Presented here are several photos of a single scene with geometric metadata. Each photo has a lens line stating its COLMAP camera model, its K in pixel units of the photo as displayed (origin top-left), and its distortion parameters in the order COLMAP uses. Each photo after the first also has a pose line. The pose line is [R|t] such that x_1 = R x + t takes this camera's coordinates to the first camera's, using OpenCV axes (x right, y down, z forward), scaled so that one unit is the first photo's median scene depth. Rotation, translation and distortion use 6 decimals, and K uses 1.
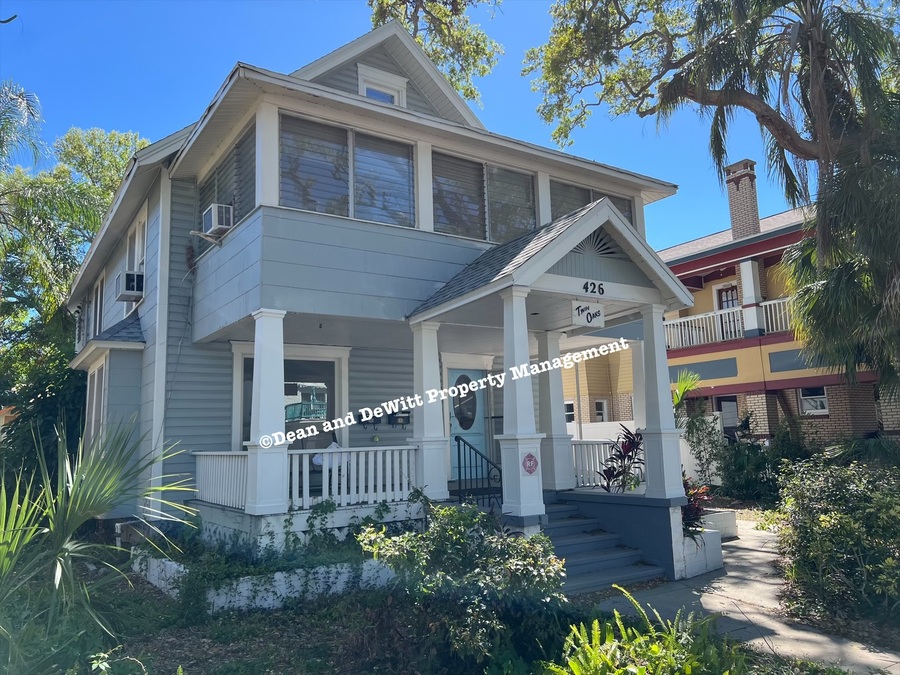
lens RADIAL K [[684.2, 0, 450.0], [0, 684.2, 337.5], [0, 0, 1]] dist [0.044641, 0.002100]
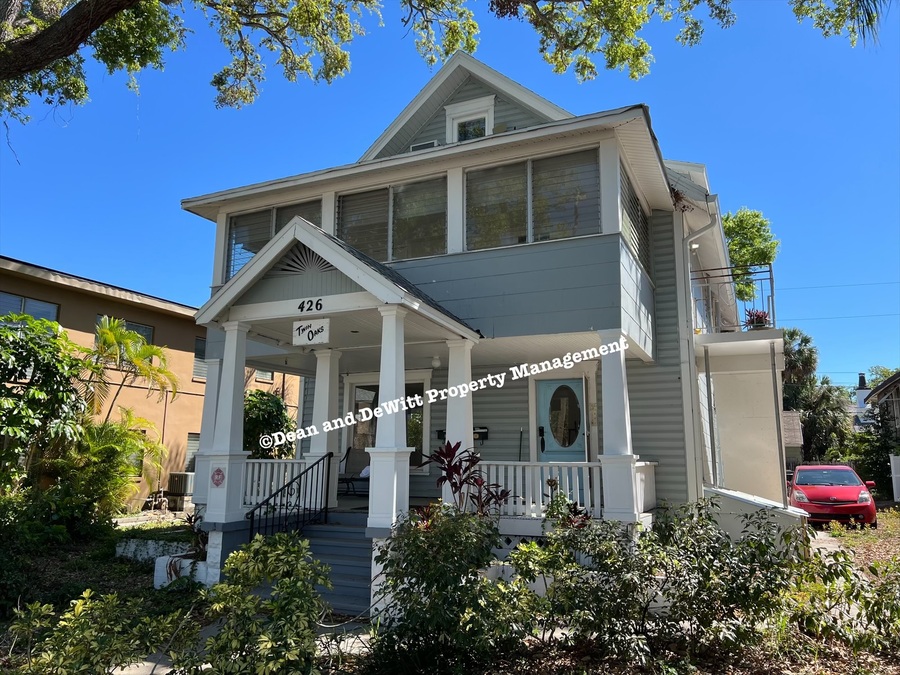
lens RADIAL K [[675.5, 0, 444.2], [0, 675.5, 339.6], [0, 0, 1]] dist [0.025705, -0.003017]
pose [[0.519307, -0.118896, -0.846276, 1.114070], [0.107863, 0.991474, -0.073107, 0.068396], [0.847753, -0.053317, 0.527704, 0.631259]]
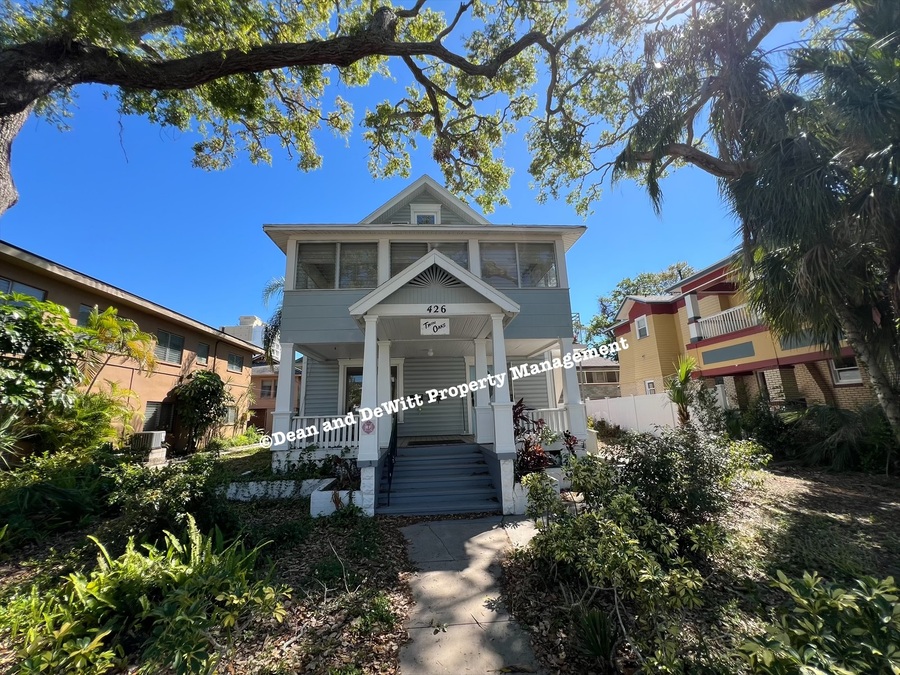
lens RADIAL K [[361.4, 0, 447.8], [0, 361.4, 335.3], [0, 0, 1]] dist [-0.000941, 0.000858]
pose [[0.866627, -0.102236, -0.488370, 0.599736], [0.080699, 0.994616, -0.065012, 0.037750], [0.492387, 0.016930, 0.870212, 0.317338]]
